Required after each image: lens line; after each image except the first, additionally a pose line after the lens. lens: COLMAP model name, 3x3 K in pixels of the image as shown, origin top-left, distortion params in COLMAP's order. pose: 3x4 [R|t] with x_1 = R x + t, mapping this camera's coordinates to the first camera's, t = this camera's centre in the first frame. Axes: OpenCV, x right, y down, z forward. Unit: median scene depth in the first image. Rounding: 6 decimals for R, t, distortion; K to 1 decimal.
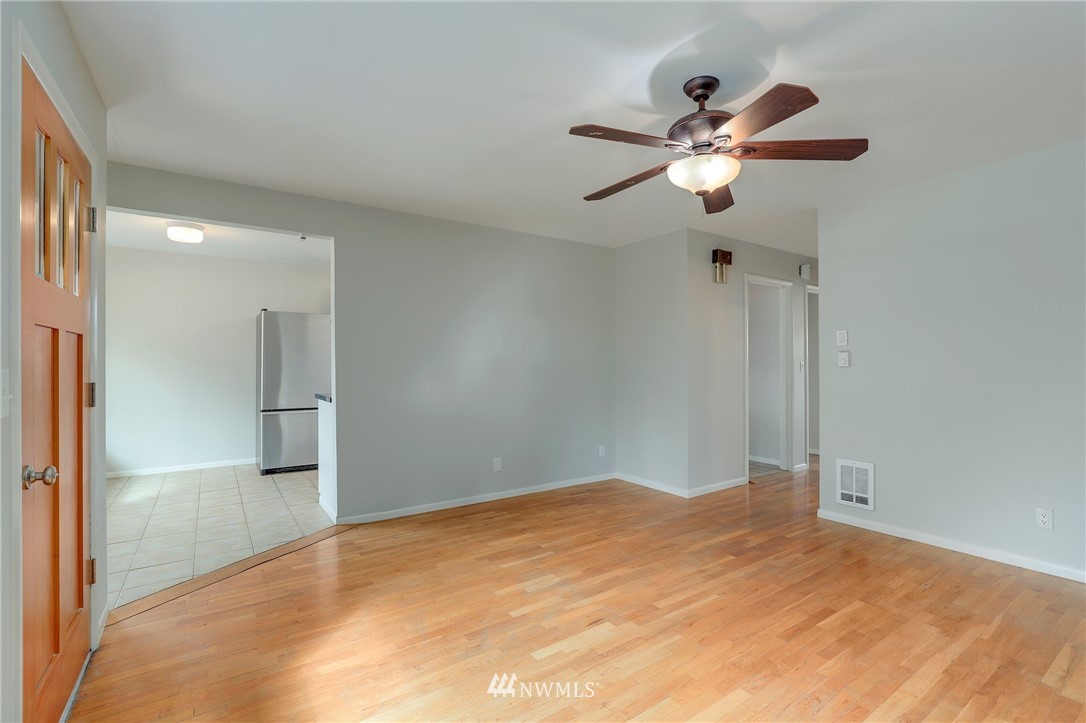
lens RADIAL K [[497.2, 0, 552.7], [0, 497.2, 359.8], [0, 0, 1]] dist [-0.016162, 0.003585]
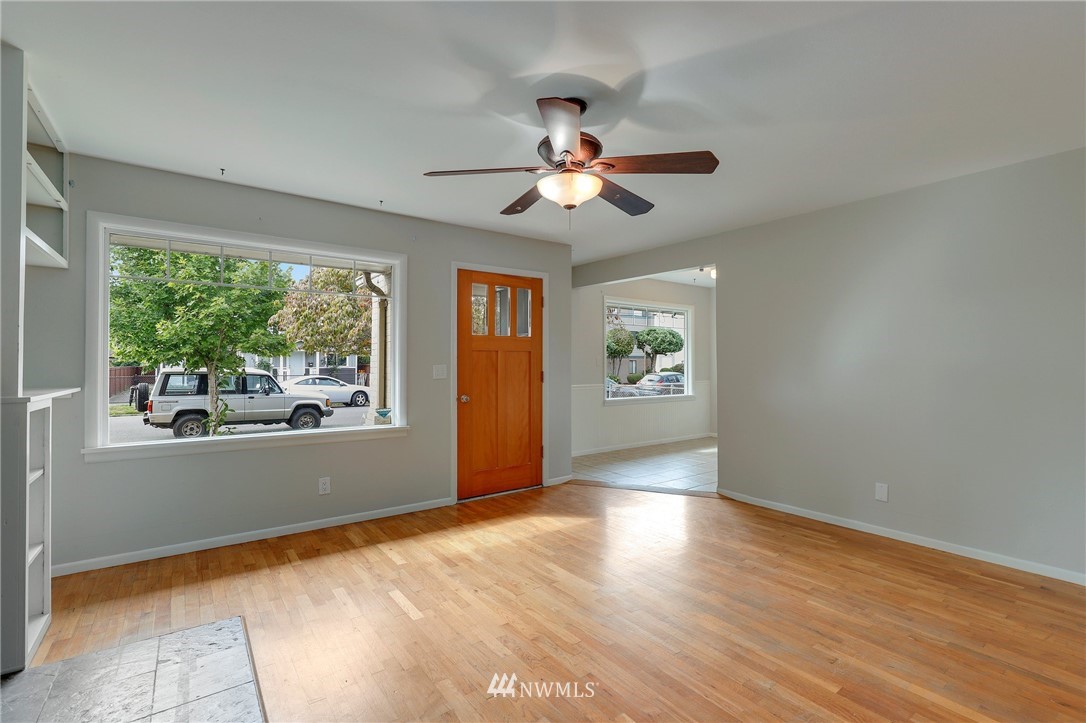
lens RADIAL K [[497.2, 0, 550.4], [0, 497.2, 355.7], [0, 0, 1]] dist [-0.016162, 0.003585]
pose [[0.031924, -0.011276, -0.999427, 0.818405], [0.002814, 0.999933, -0.011192, -0.000046], [0.999486, -0.002455, 0.031953, 0.548498]]
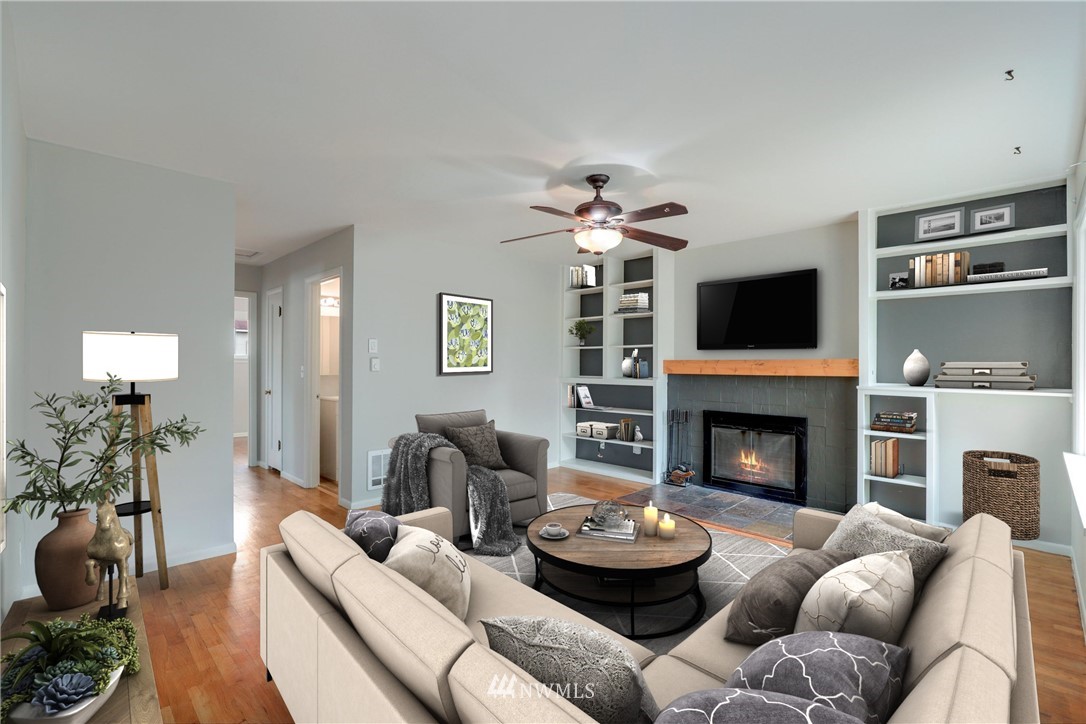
lens RADIAL K [[497.2, 0, 548.7], [0, 497.2, 360.8], [0, 0, 1]] dist [-0.016162, 0.003585]
pose [[-0.176170, 0.009917, 0.984310, -0.660644], [-0.006605, 0.999915, -0.011256, 0.000070], [-0.984338, -0.008485, -0.176089, 0.832956]]
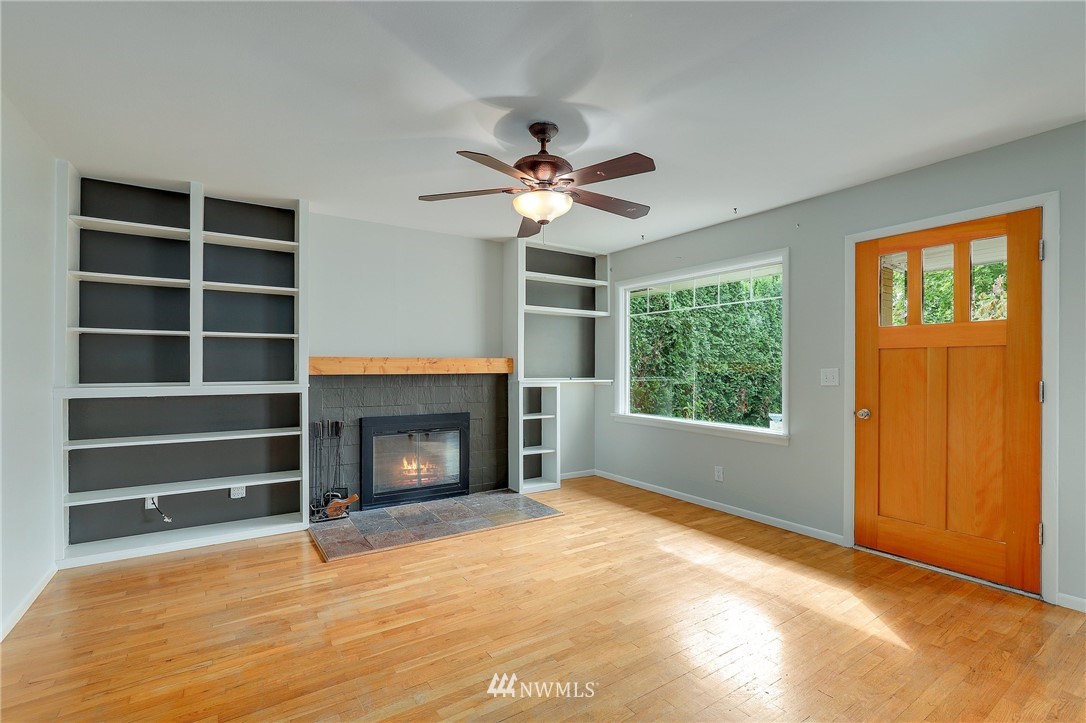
lens RADIAL K [[497.2, 0, 550.2], [0, 497.2, 367.3], [0, 0, 1]] dist [-0.016162, 0.003585]
pose [[-0.999781, 0.001886, 0.020844, 0.157005], [0.001806, 0.999991, -0.003833, 0.007383], [-0.020851, -0.003794, -0.999775, 1.293970]]
